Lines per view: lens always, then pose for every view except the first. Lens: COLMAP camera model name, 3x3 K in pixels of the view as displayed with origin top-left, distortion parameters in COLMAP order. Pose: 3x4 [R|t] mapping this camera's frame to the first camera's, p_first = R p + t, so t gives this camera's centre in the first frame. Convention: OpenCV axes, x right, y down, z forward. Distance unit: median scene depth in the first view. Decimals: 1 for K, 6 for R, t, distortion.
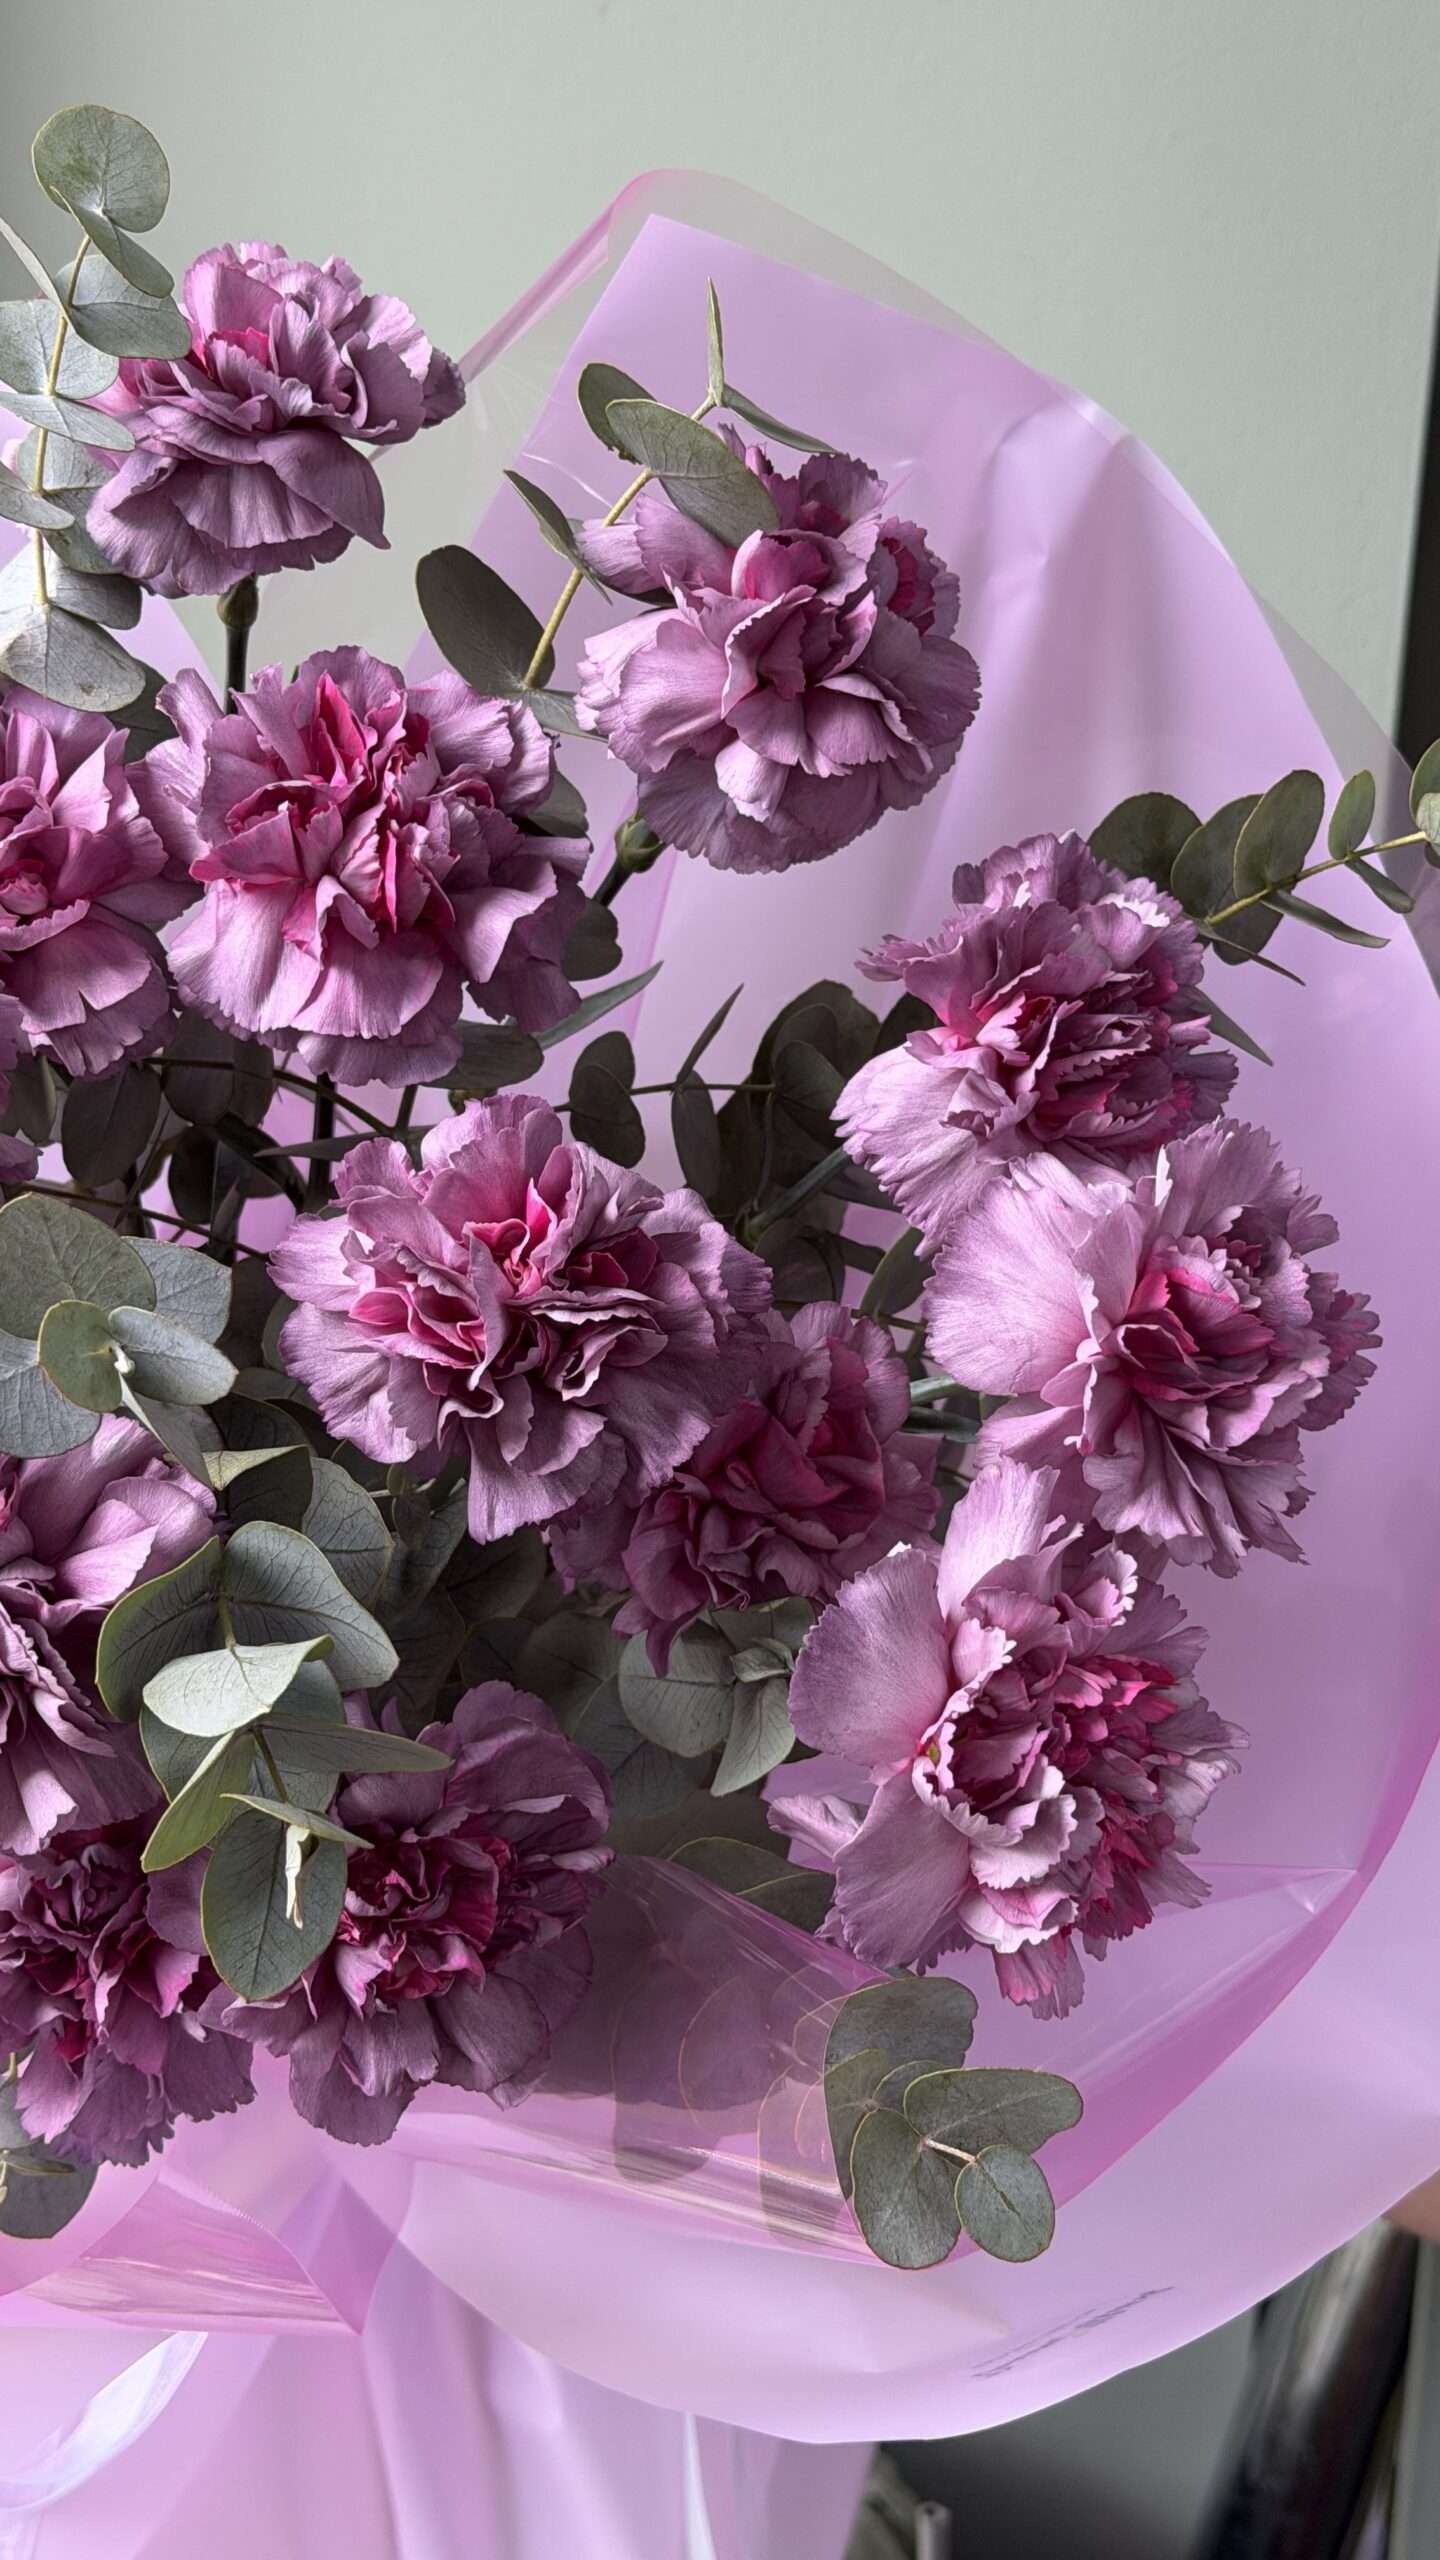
lens RADIAL K [[3588.3, 0, 772.0], [0, 3588.3, 1272.3], [0, 0, 1]] dist [0.123949, -0.032947]
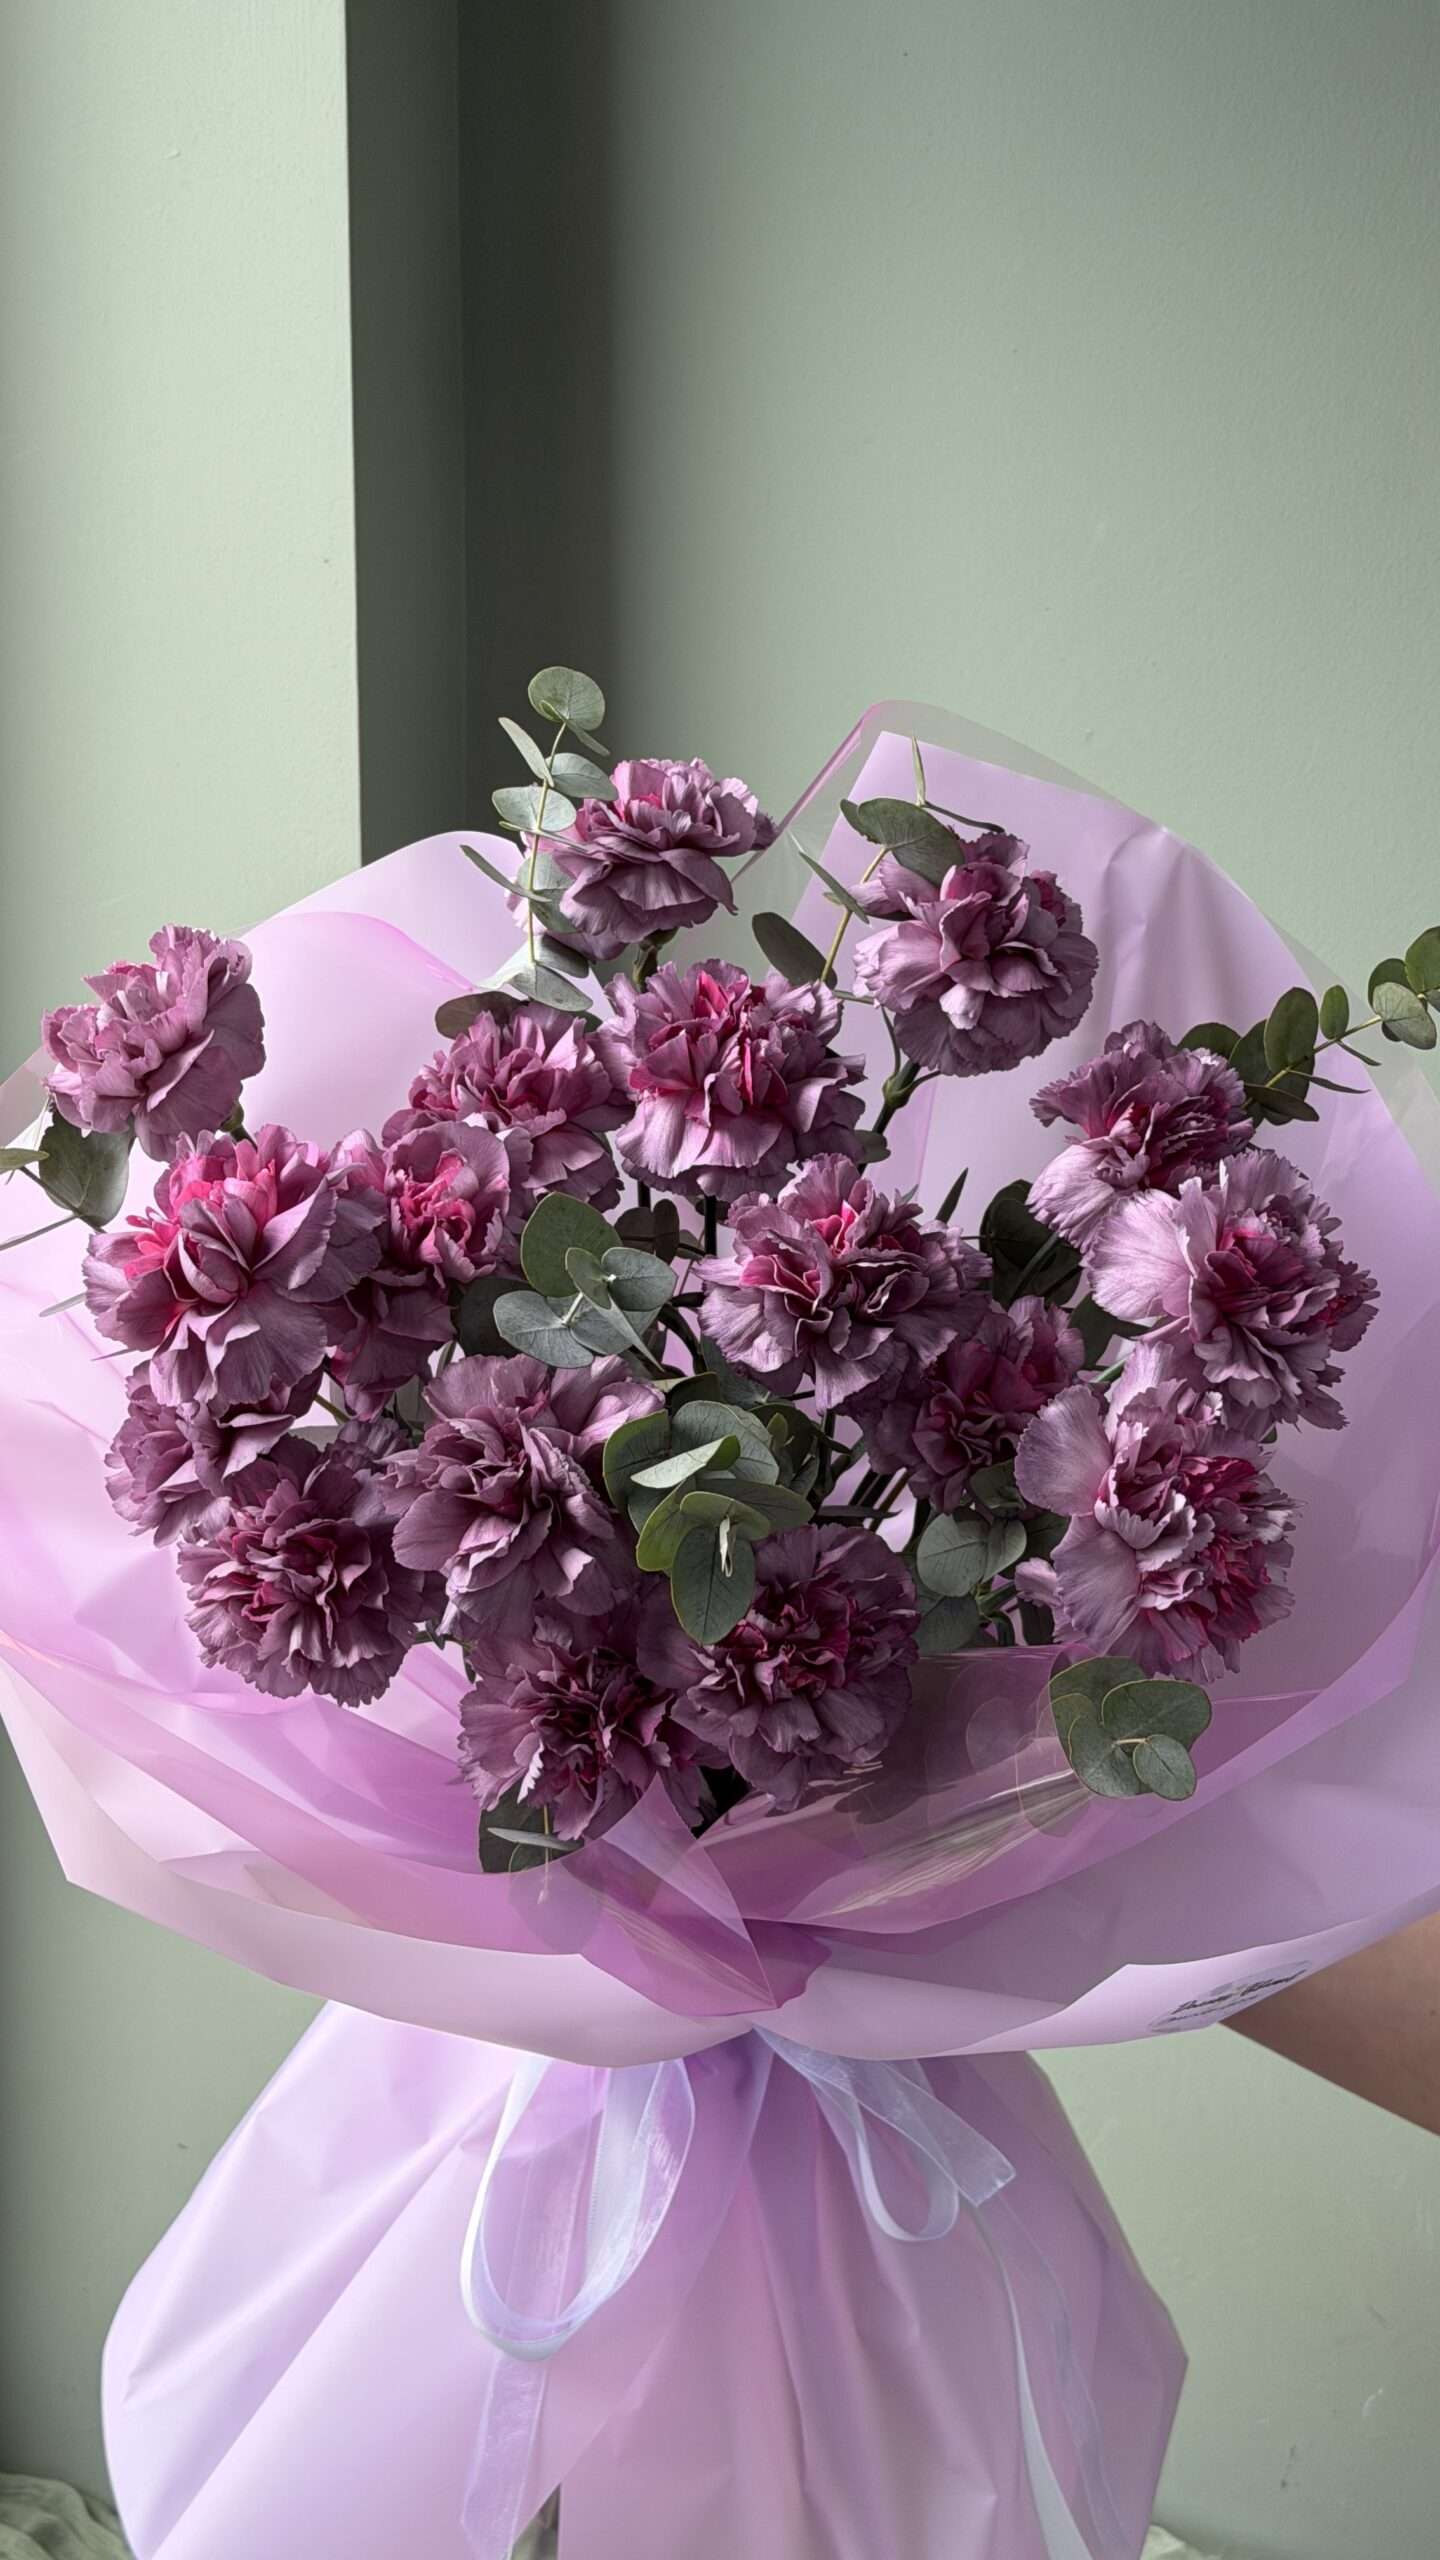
lens RADIAL K [[3588.3, 0, 772.0], [0, 3588.3, 1272.3], [0, 0, 1]] dist [0.123949, -0.032947]
pose [[0.995191, -0.073159, -0.065141, 0.006173], [0.048761, 0.946730, -0.318316, 0.501605], [0.084958, 0.313609, 0.945744, -0.531430]]
